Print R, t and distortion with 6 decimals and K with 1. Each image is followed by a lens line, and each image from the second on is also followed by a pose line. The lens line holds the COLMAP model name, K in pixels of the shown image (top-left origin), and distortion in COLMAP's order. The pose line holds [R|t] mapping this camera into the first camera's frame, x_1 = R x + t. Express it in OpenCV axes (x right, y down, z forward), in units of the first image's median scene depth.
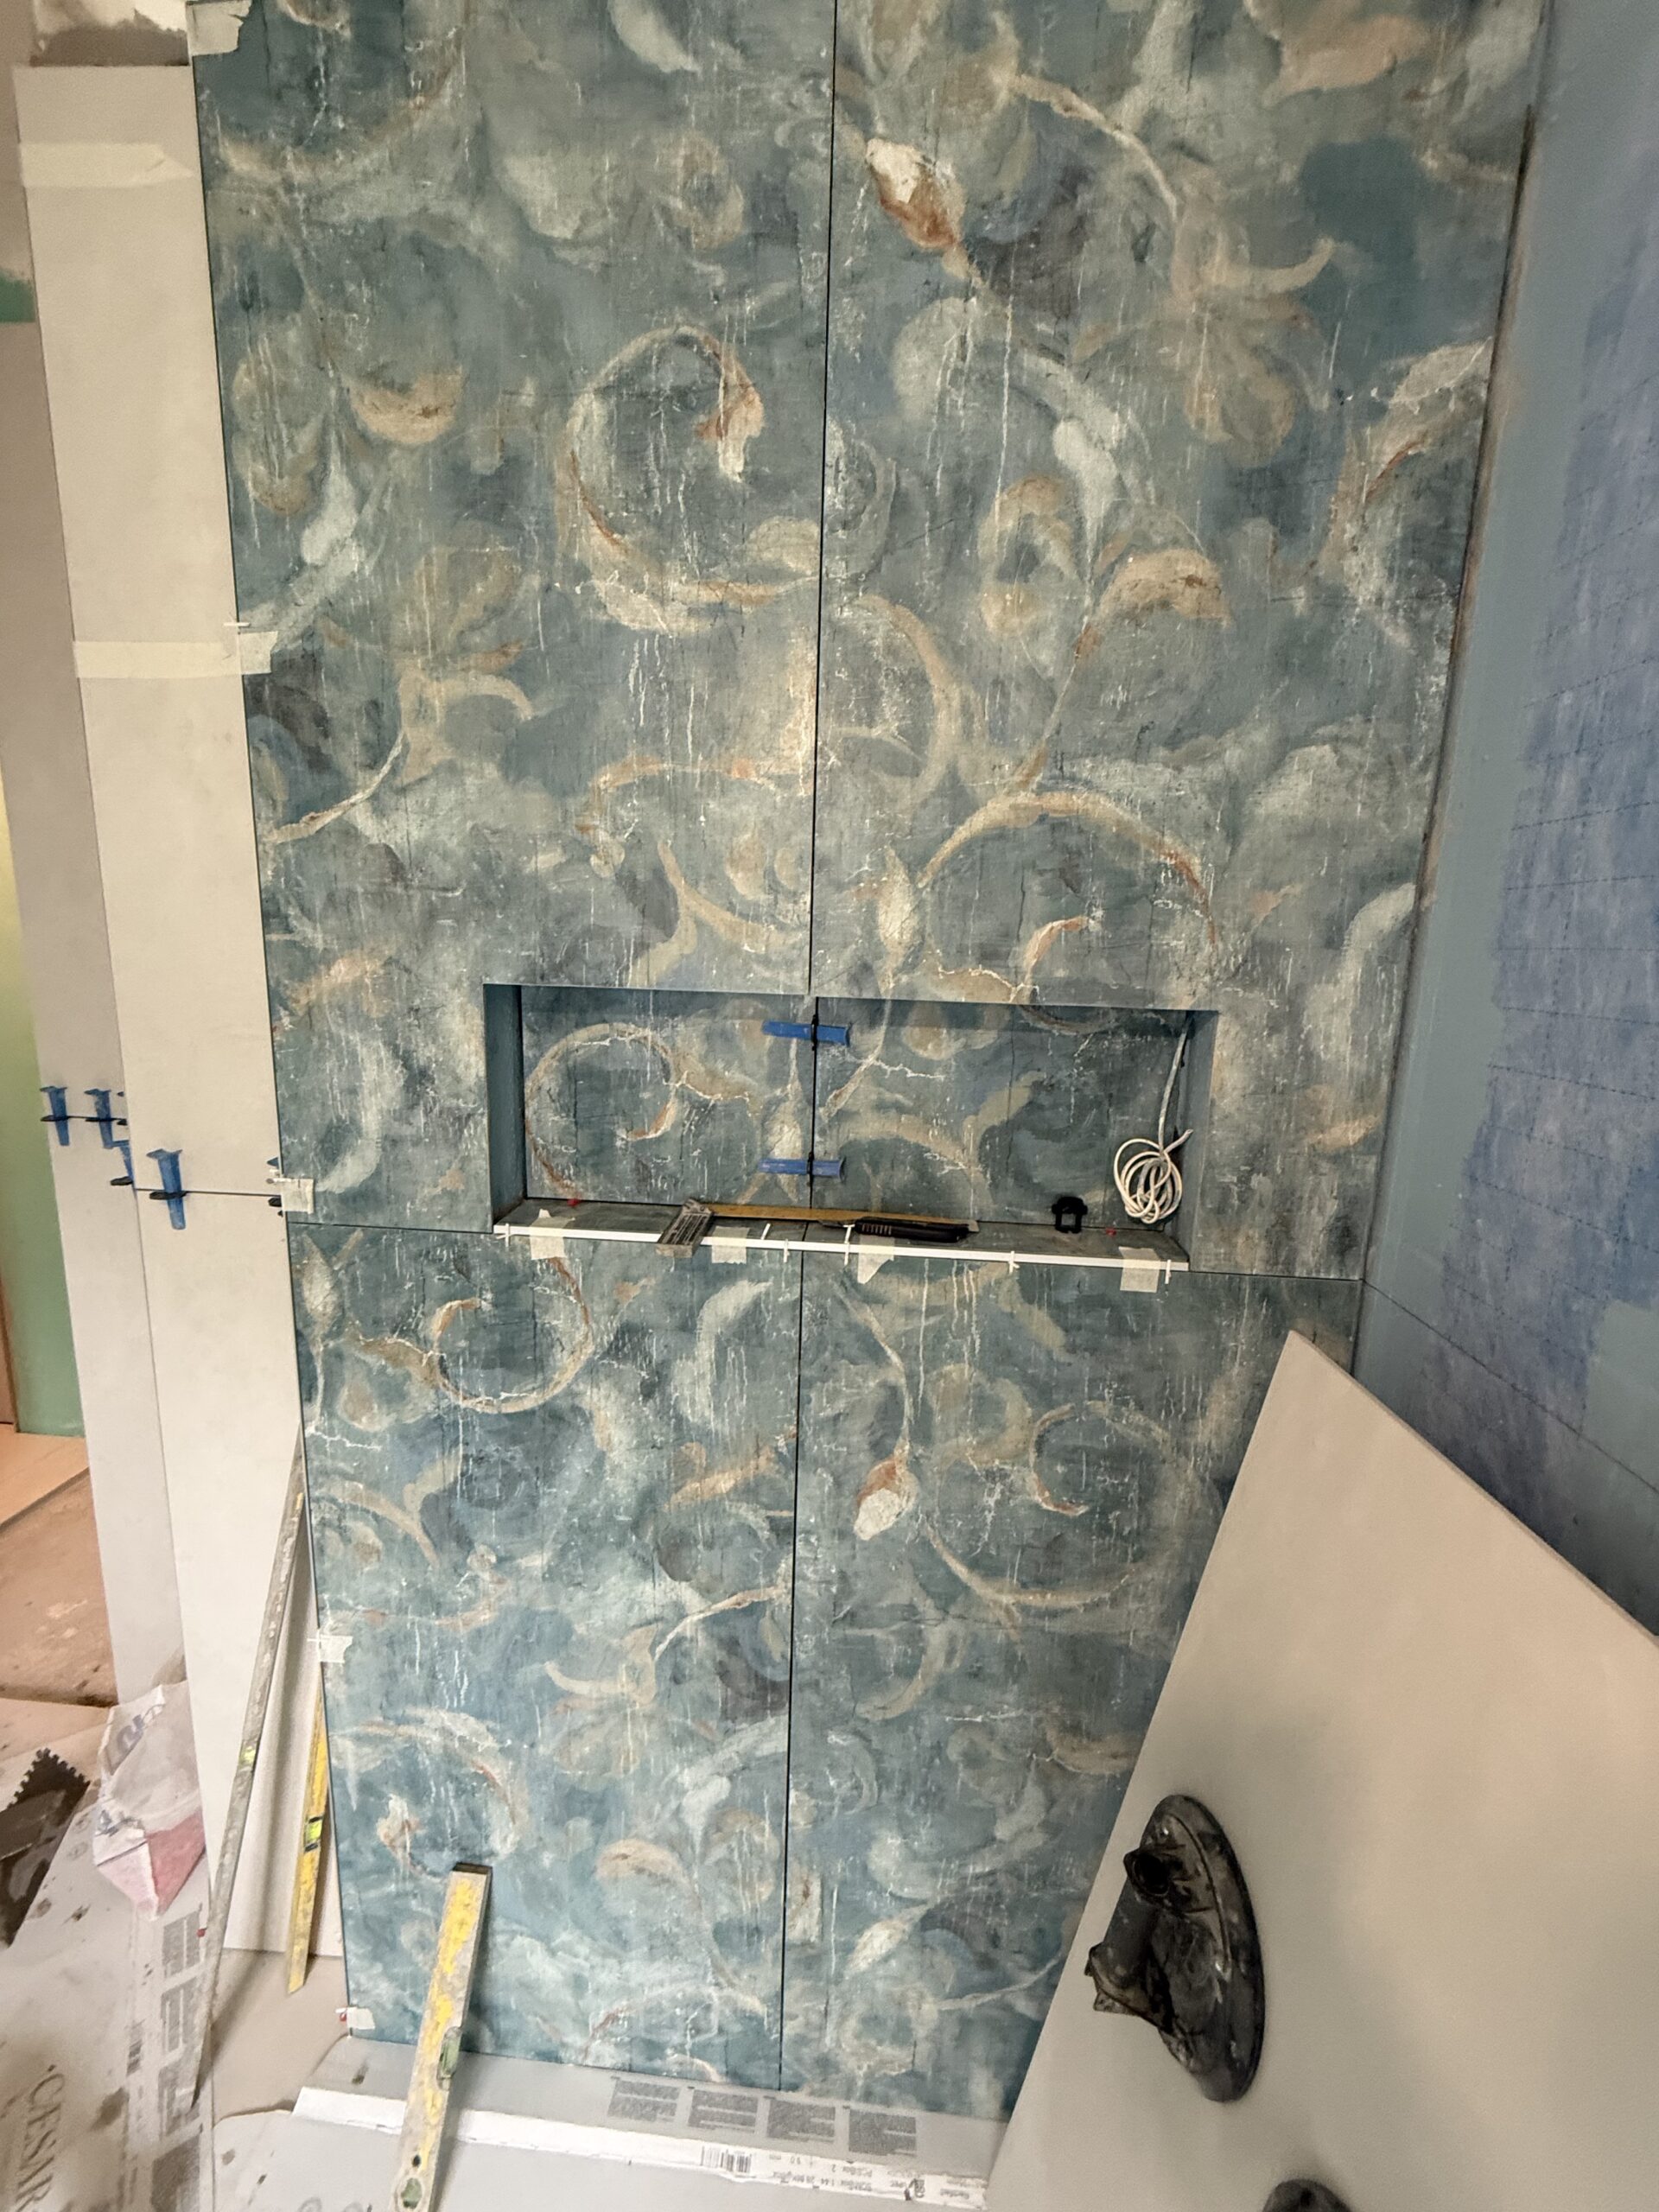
lens RADIAL K [[879.8, 0, 832.7], [0, 879.8, 1102.5], [0, 0, 1]] dist [-0.000107, 0.000071]
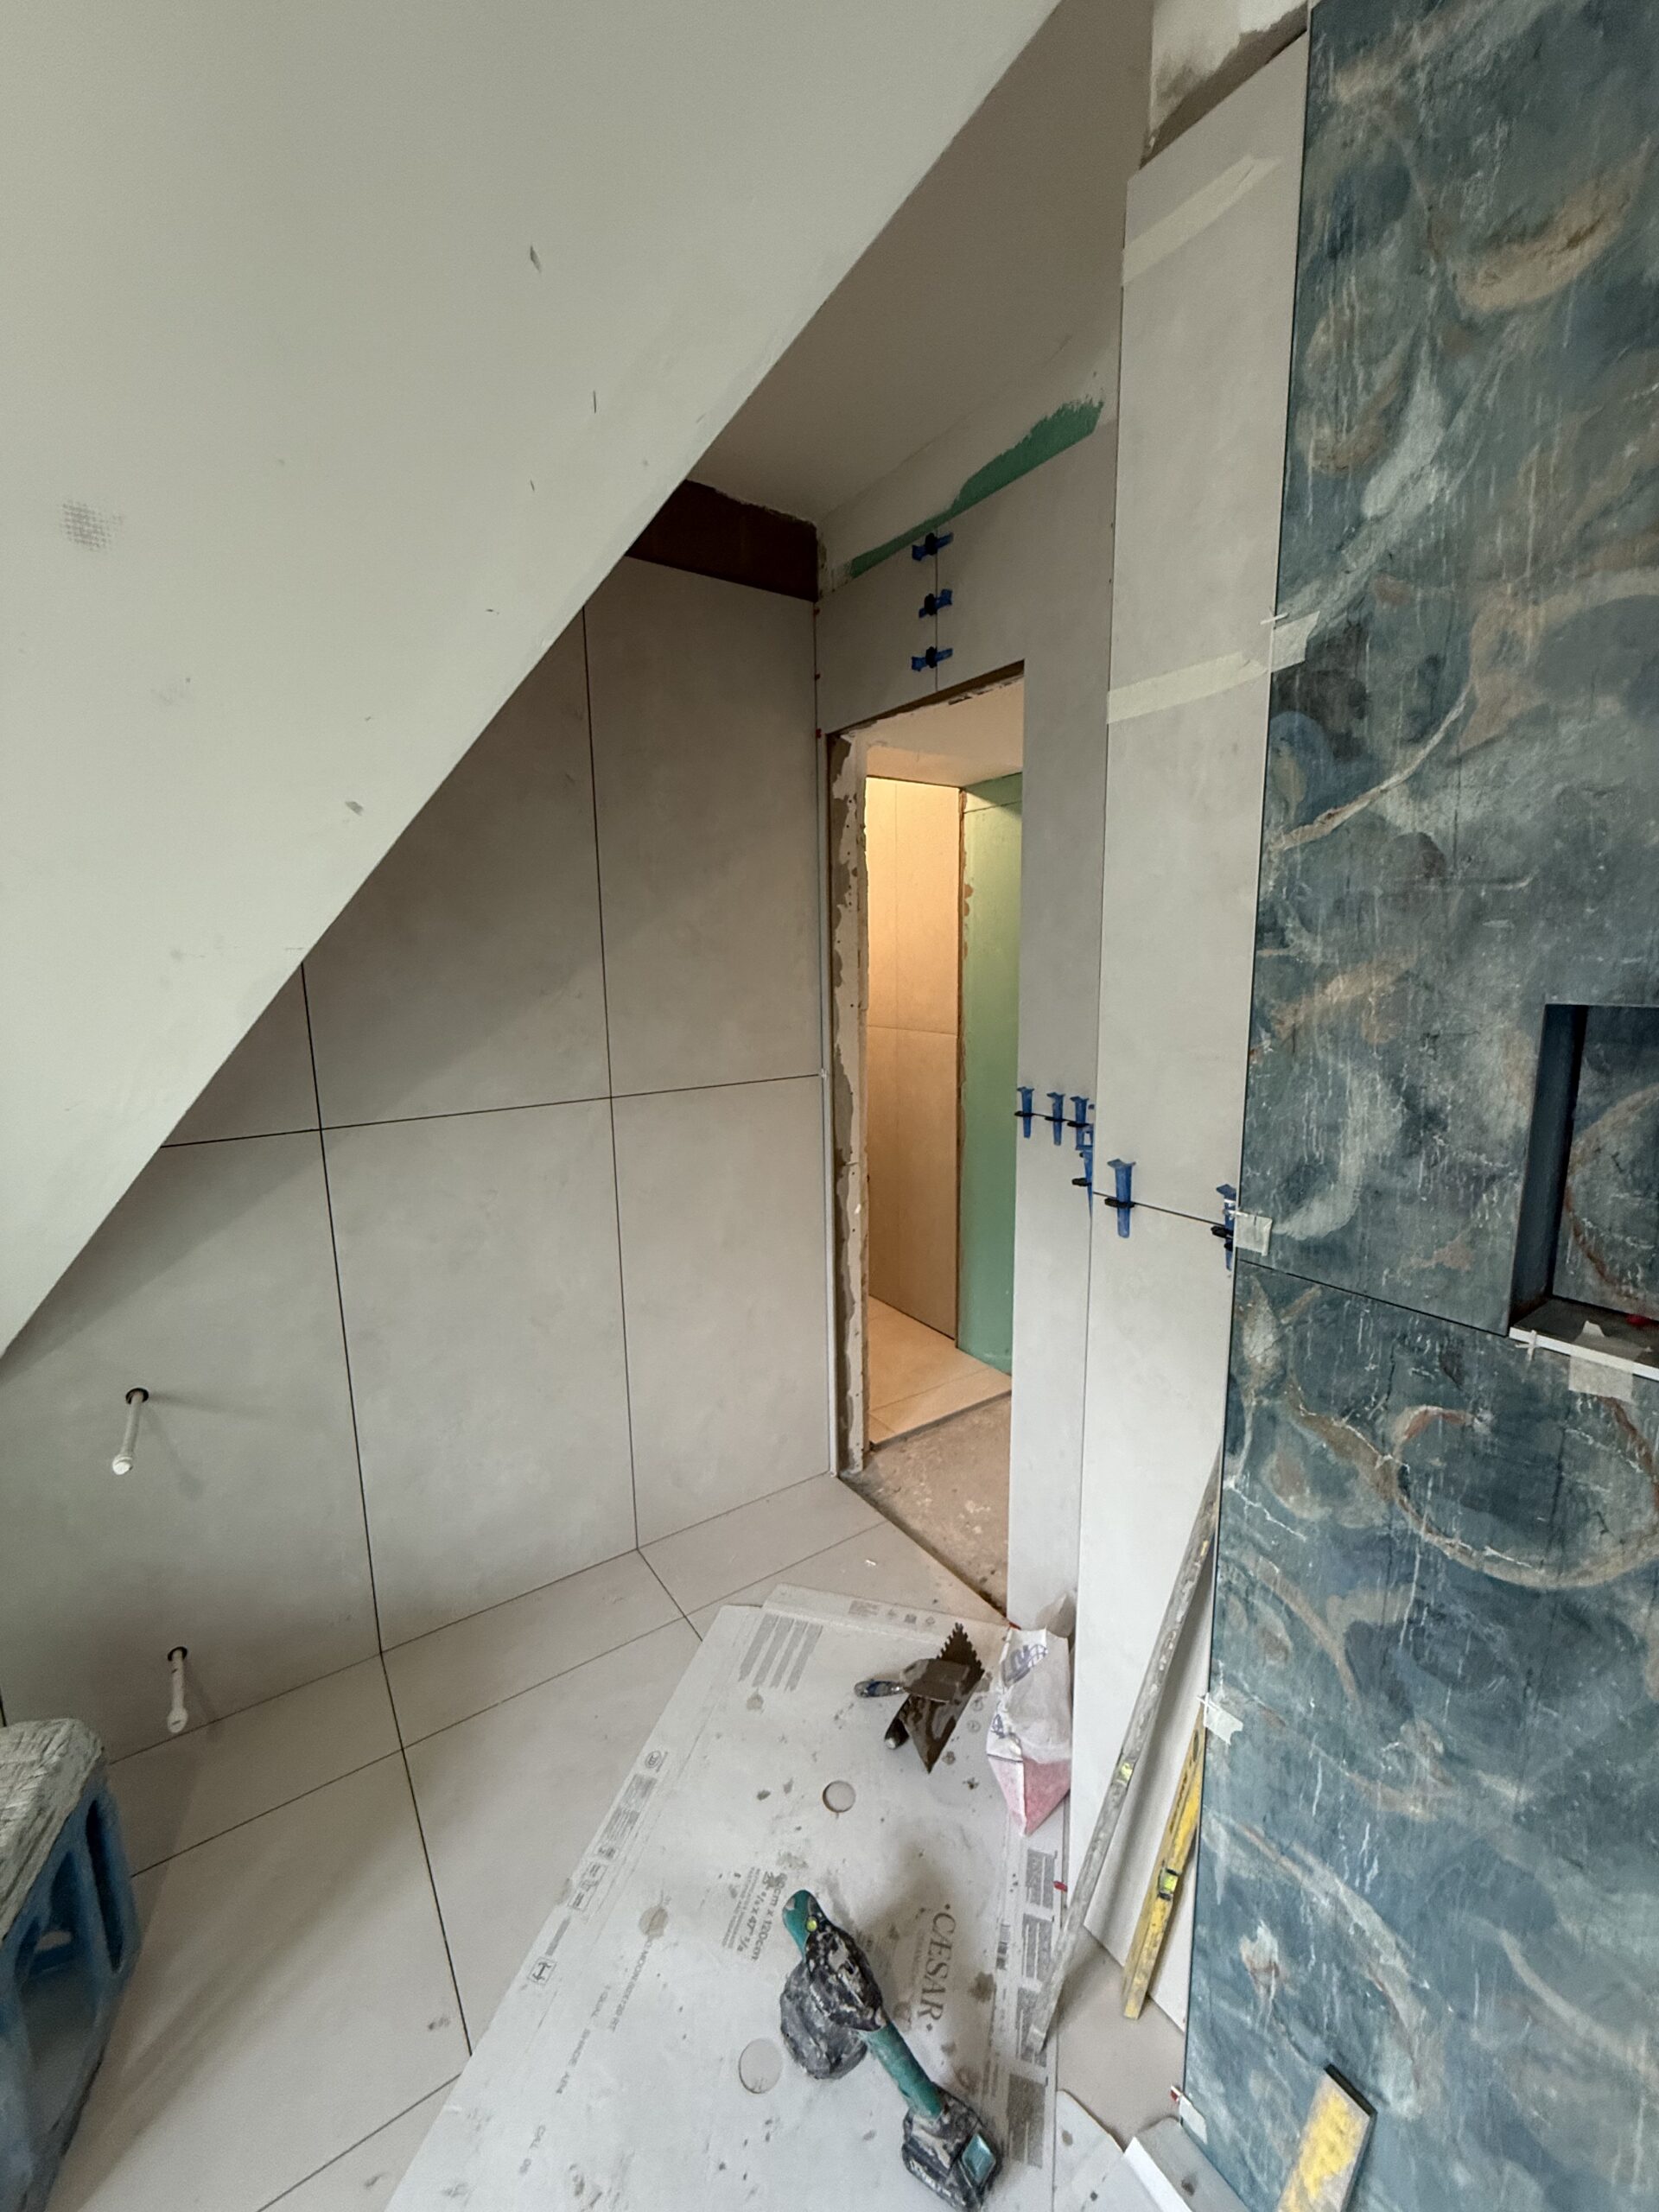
lens RADIAL K [[879.8, 0, 829.2], [0, 879.8, 1106.2], [0, 0, 1]] dist [-0.000107, 0.000071]
pose [[0.619895, 0.093280, -0.779121, -0.175414], [-0.102566, 0.994023, 0.037404, -0.015026], [0.777953, 0.056725, 0.625757, 0.071536]]
